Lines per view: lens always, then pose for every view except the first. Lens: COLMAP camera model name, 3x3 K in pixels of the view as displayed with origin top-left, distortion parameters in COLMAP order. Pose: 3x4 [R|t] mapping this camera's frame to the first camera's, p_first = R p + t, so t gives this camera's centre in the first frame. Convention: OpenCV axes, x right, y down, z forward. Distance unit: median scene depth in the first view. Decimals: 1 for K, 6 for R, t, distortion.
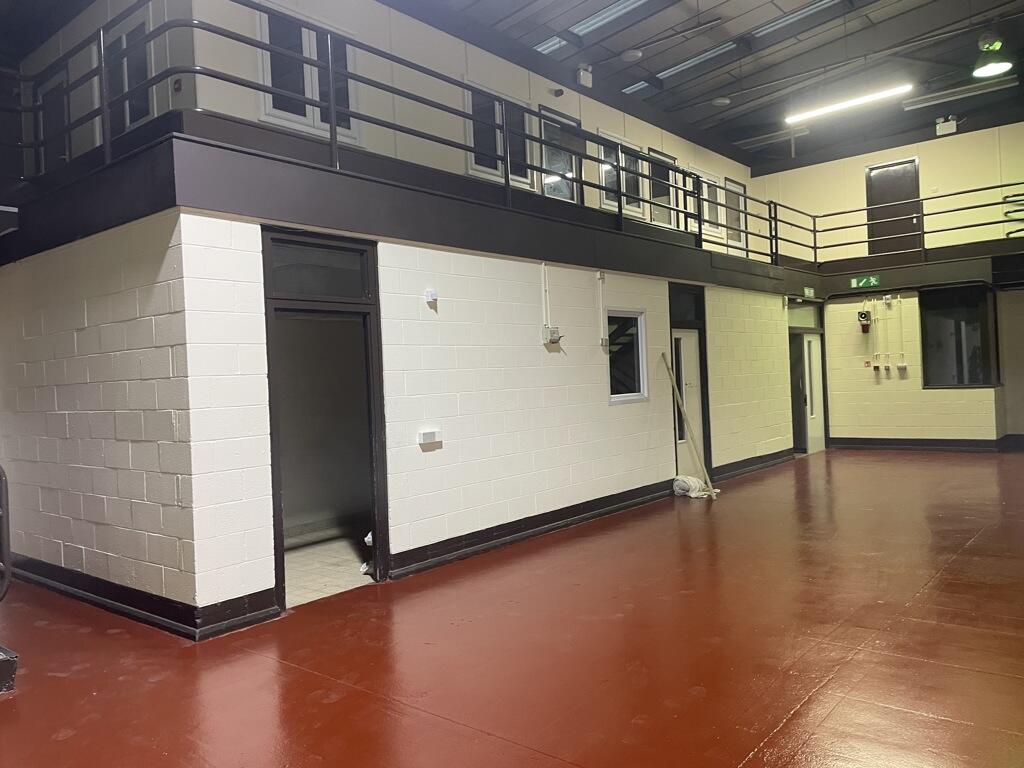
lens RADIAL K [[786.8, 0, 514.0], [0, 786.8, 379.2], [0, 0, 1]] dist [0.038744, -0.028823]
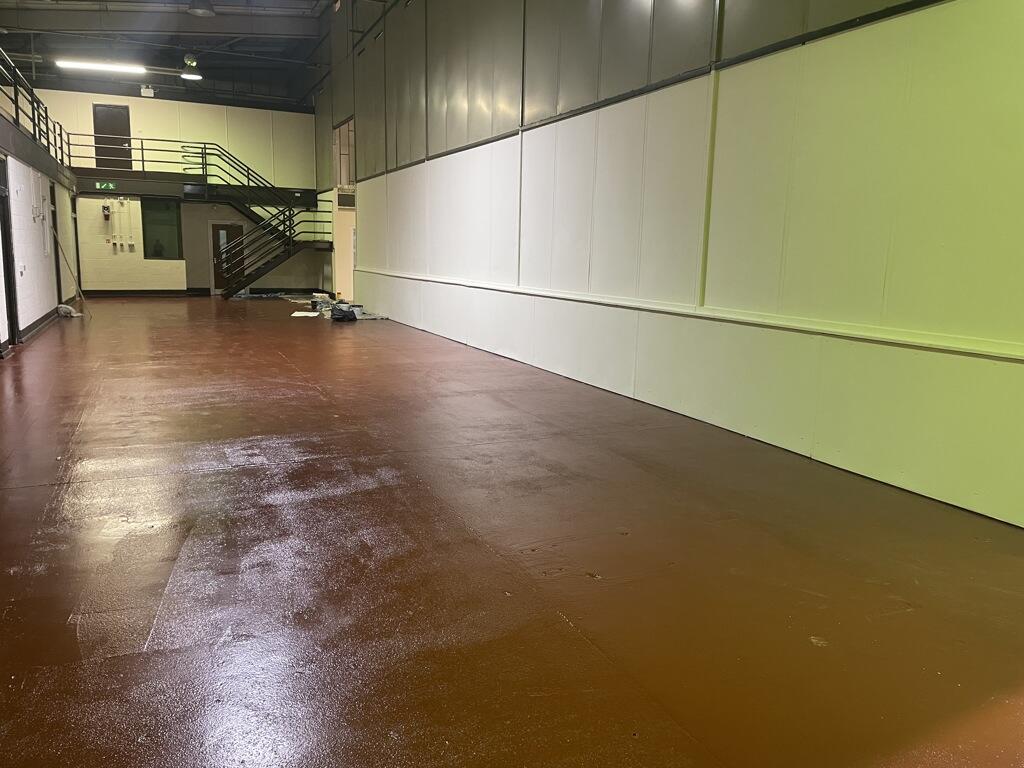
lens RADIAL K [[786.8, 0, 511.4], [0, 786.8, 382.0], [0, 0, 1]] dist [0.038744, -0.028823]
pose [[0.436423, -0.096766, 0.894523, -0.614999], [-0.037372, 0.991392, 0.125477, 0.029485], [-0.898965, -0.088191, 0.429050, -0.382137]]
